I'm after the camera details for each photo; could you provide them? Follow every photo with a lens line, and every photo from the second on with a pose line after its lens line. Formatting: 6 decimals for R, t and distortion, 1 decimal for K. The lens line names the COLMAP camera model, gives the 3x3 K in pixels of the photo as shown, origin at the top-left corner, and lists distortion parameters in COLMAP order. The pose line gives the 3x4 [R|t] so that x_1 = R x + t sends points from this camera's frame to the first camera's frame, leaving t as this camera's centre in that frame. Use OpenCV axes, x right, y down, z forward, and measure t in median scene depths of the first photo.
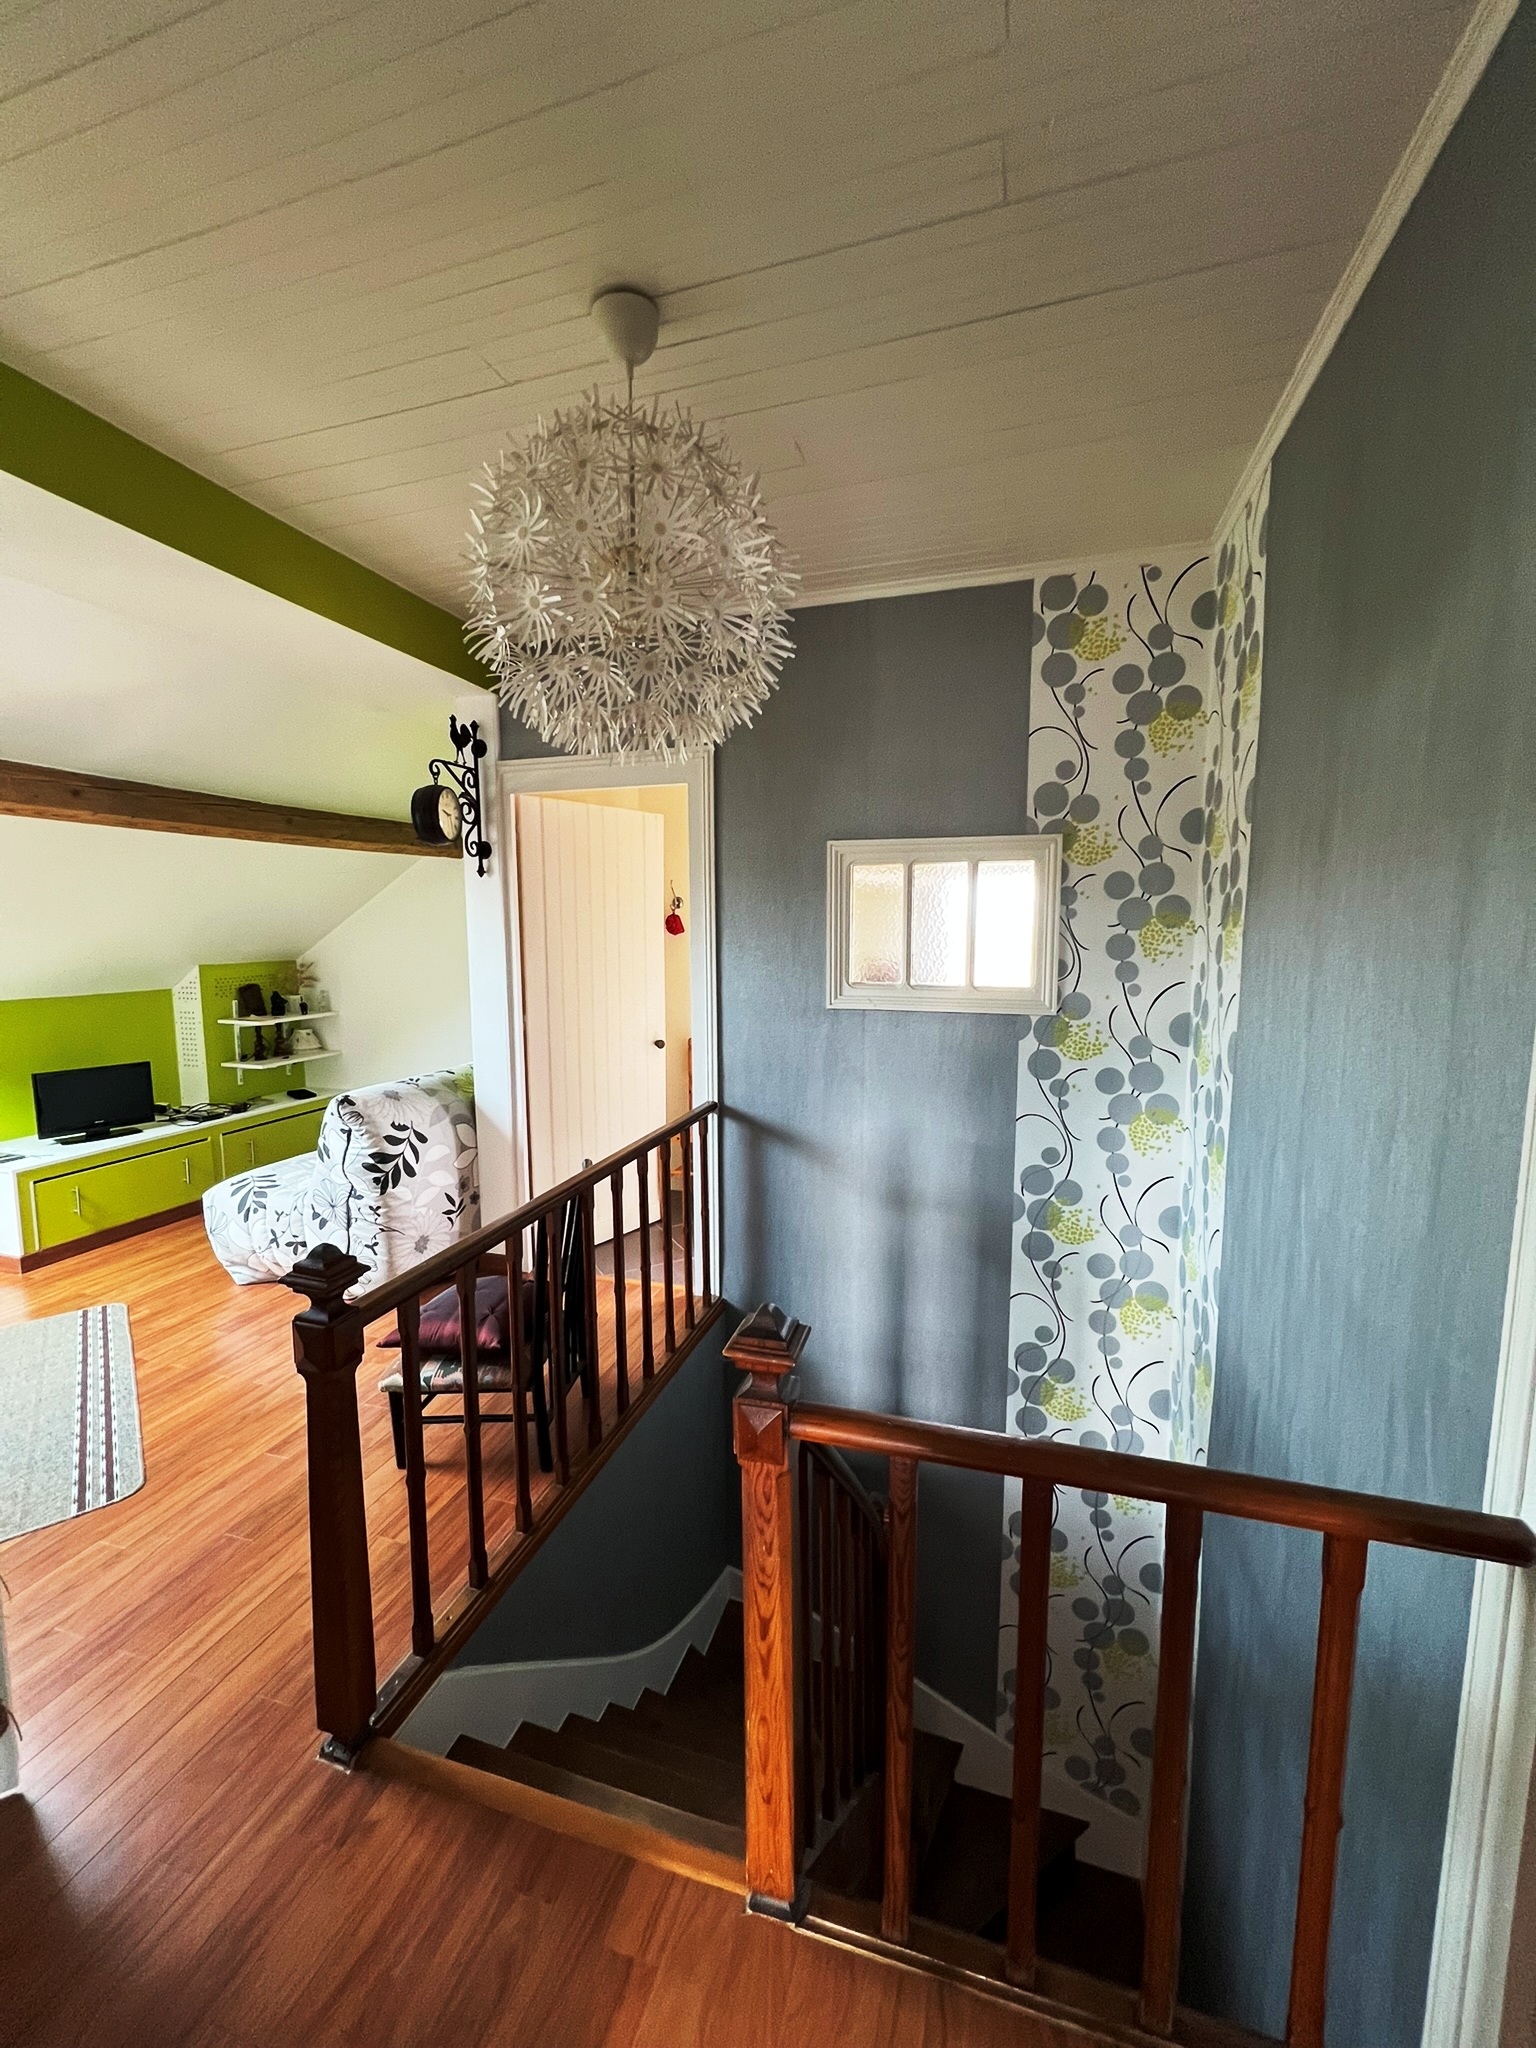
lens RADIAL K [[816.8, 0, 773.9], [0, 816.8, 1029.3], [0, 0, 1]] dist [-0.010478, 0.000040]
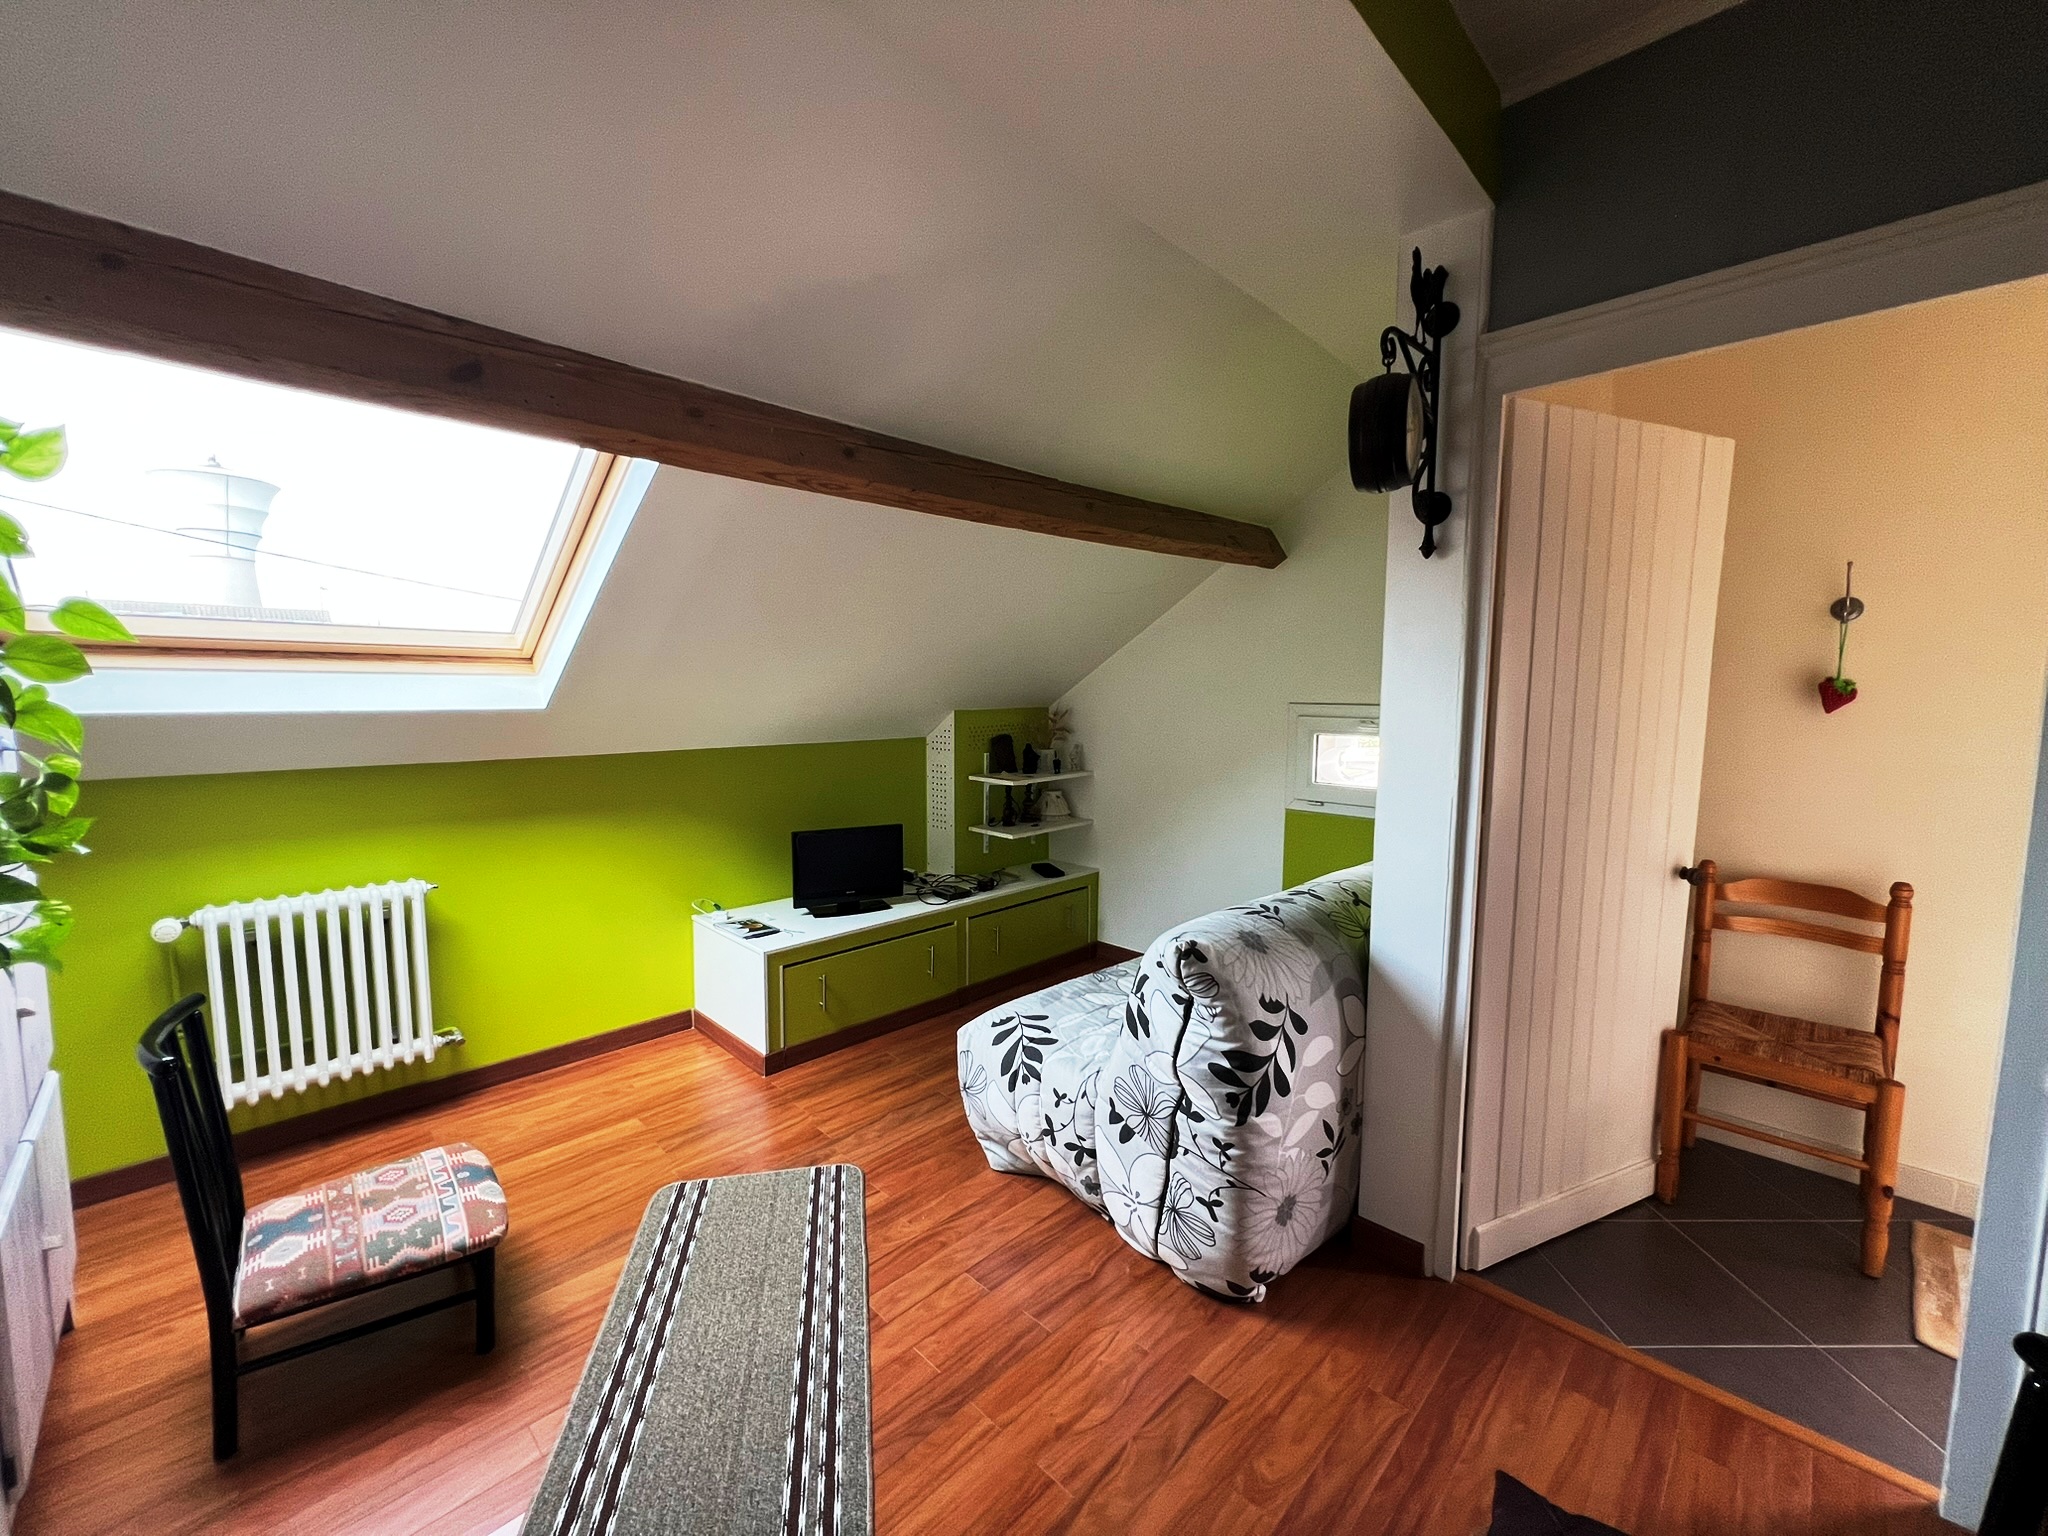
lens RADIAL K [[813.7, 0, 1023.3], [0, 813.7, 769.0], [0, 0, 1]] dist [0.000446, -0.000085]
pose [[0.879539, 0.050648, -0.473123, -0.329195], [-0.058551, 0.998282, -0.001979, -0.028834], [0.472210, 0.029443, 0.880994, 0.394520]]
